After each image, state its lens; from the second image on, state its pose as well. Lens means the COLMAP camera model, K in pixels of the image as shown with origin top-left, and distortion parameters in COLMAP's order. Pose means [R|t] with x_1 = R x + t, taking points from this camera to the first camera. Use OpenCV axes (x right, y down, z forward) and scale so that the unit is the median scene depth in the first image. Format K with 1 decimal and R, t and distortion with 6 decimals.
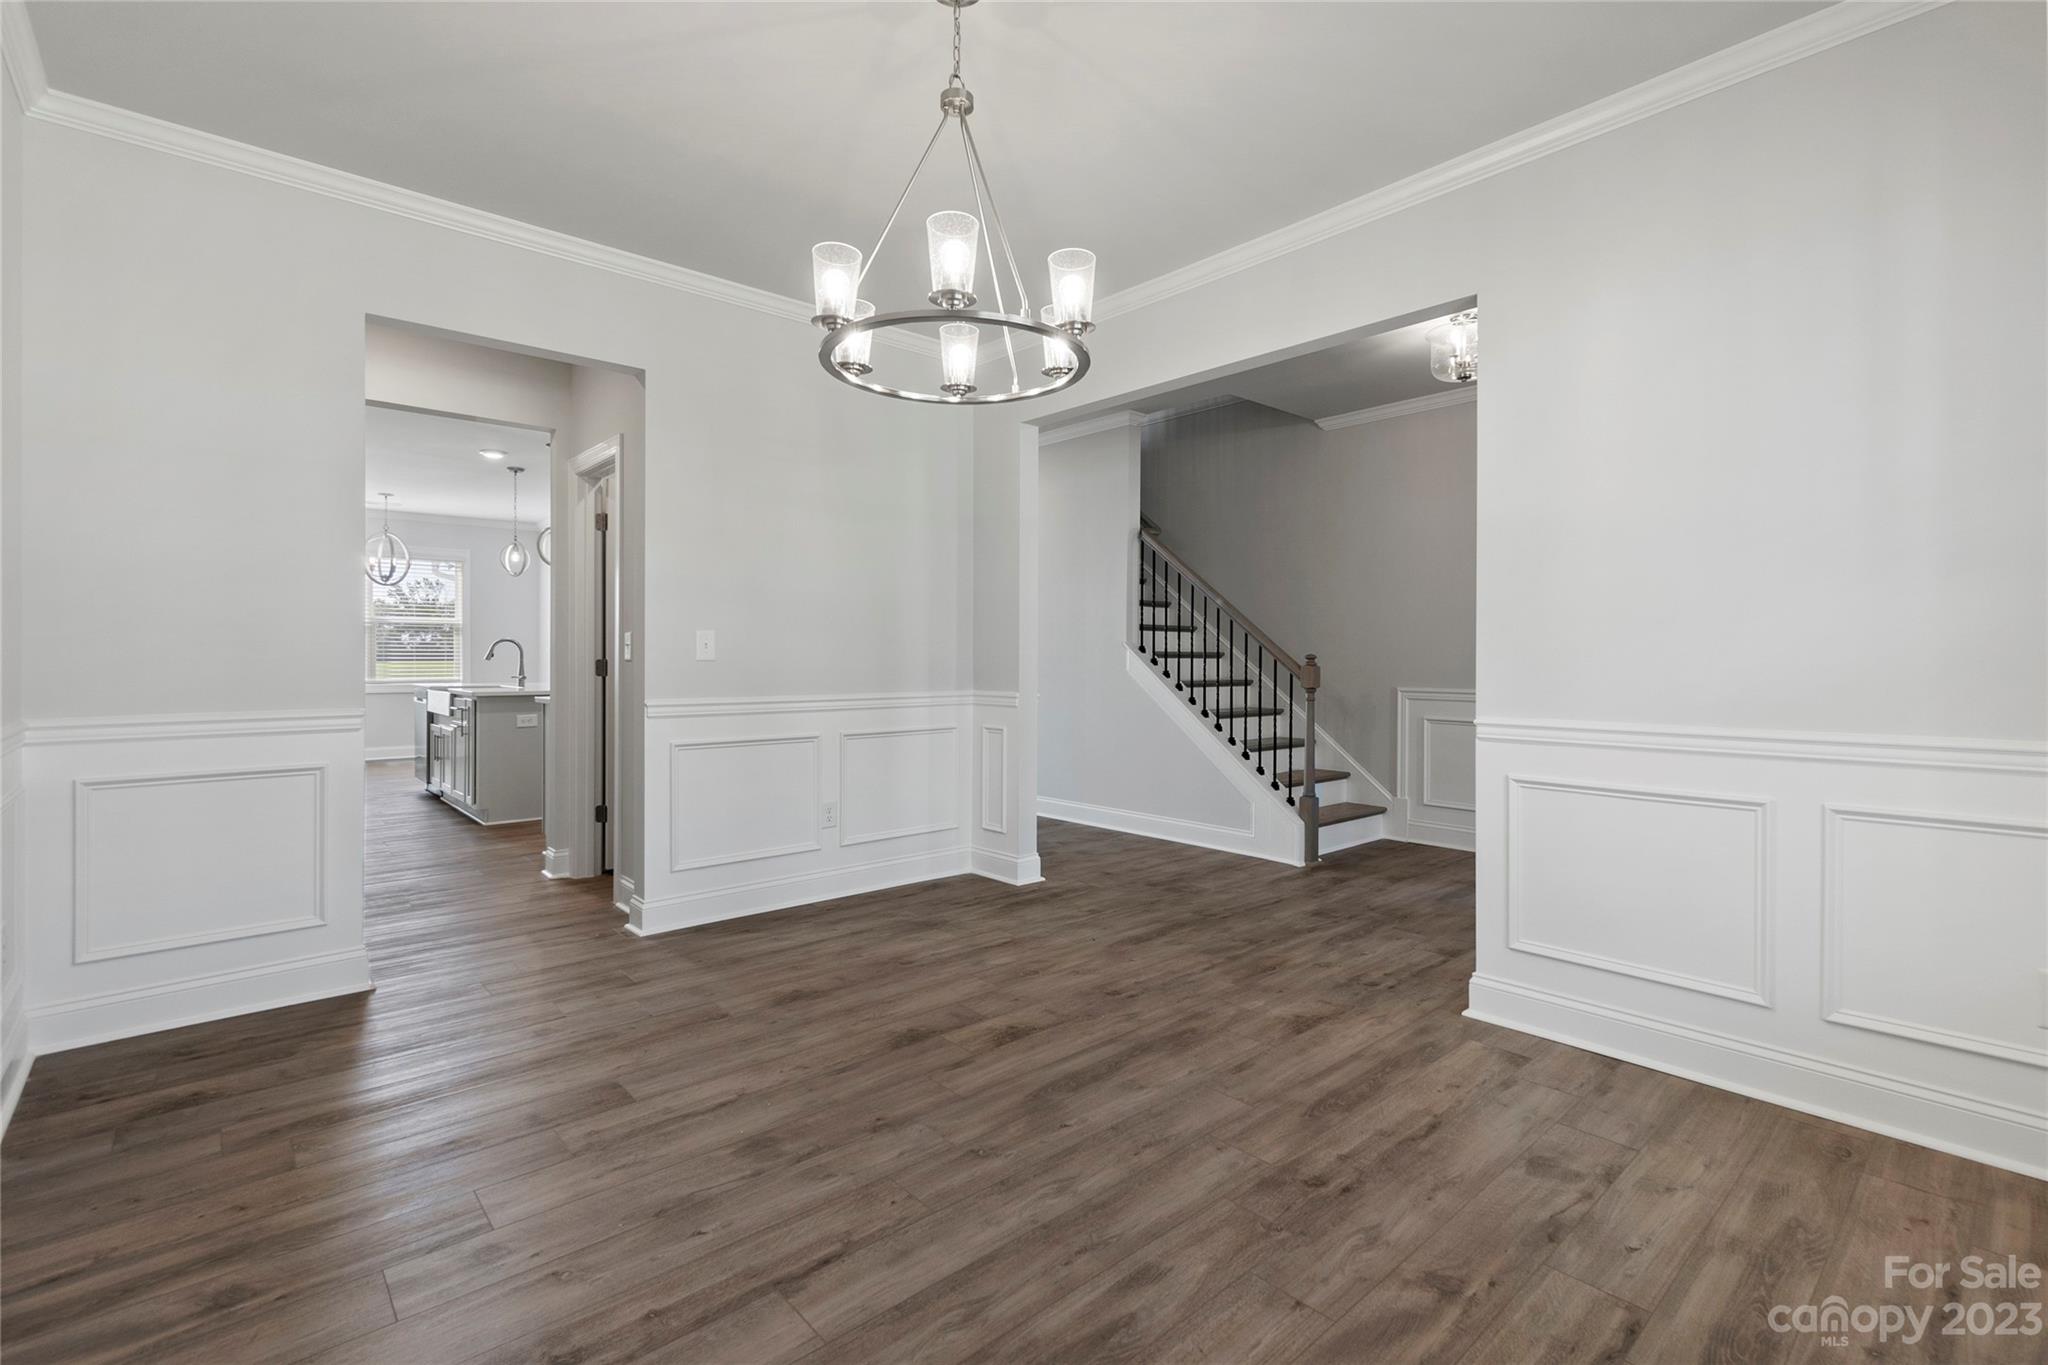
lens RADIAL K [[930.6, 0, 1023.4], [0, 930.6, 671.6], [0, 0, 1]] dist [0.002825, 0.001235]
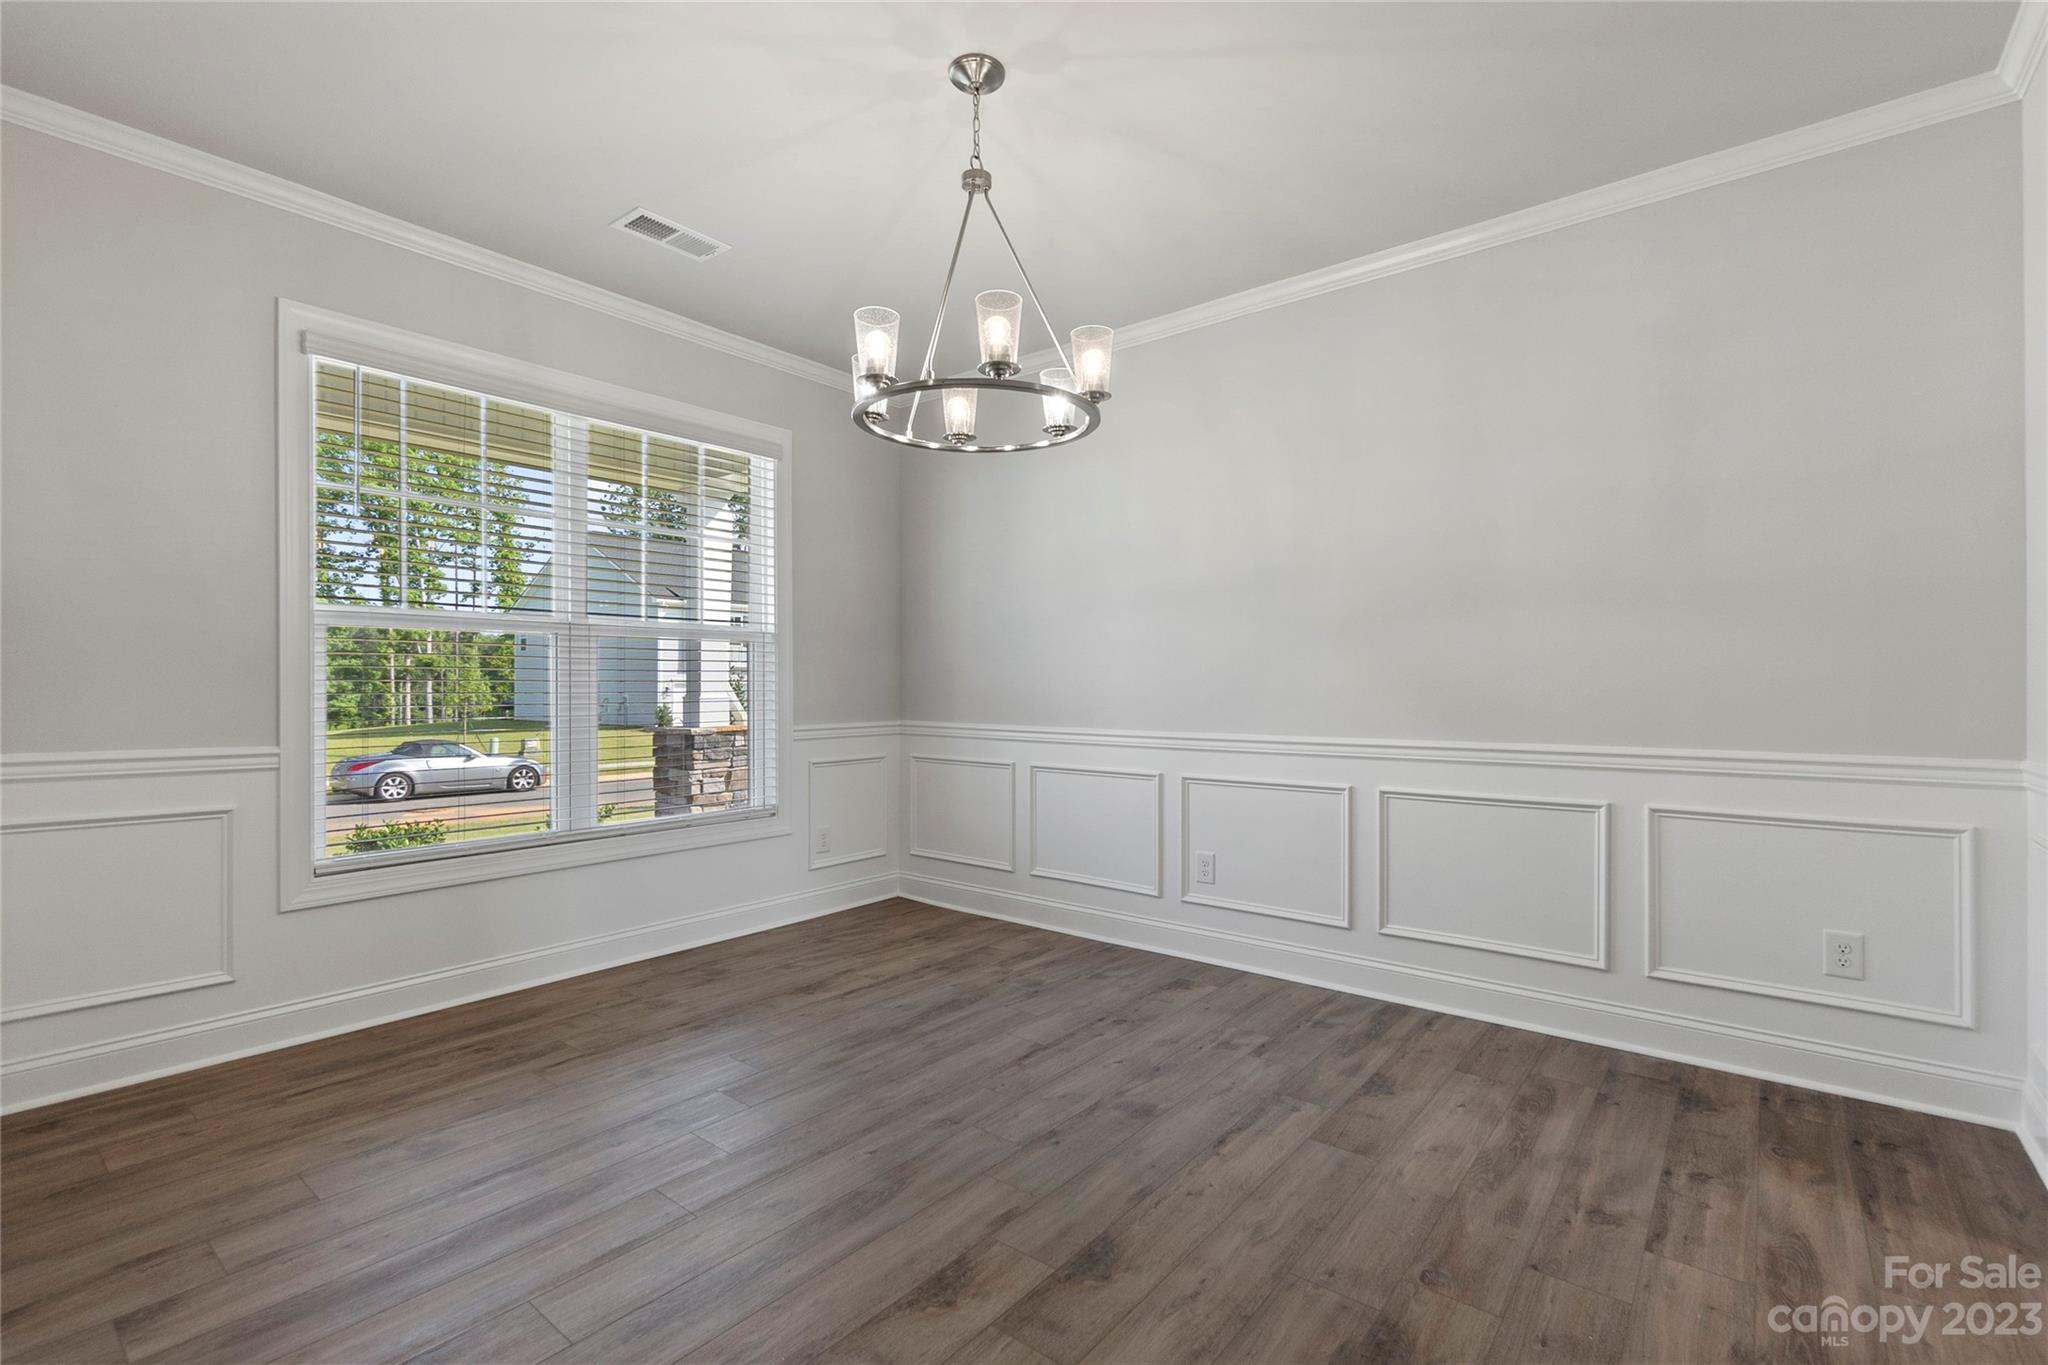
lens RADIAL K [[930.6, 0, 1024.4], [0, 930.6, 683.1], [0, 0, 1]] dist [0.002825, 0.001235]
pose [[-0.985780, -0.004884, -0.167968, 0.053400], [-0.006528, 0.999936, 0.009239, -0.029702], [0.167912, 0.010204, -0.985749, 2.020138]]
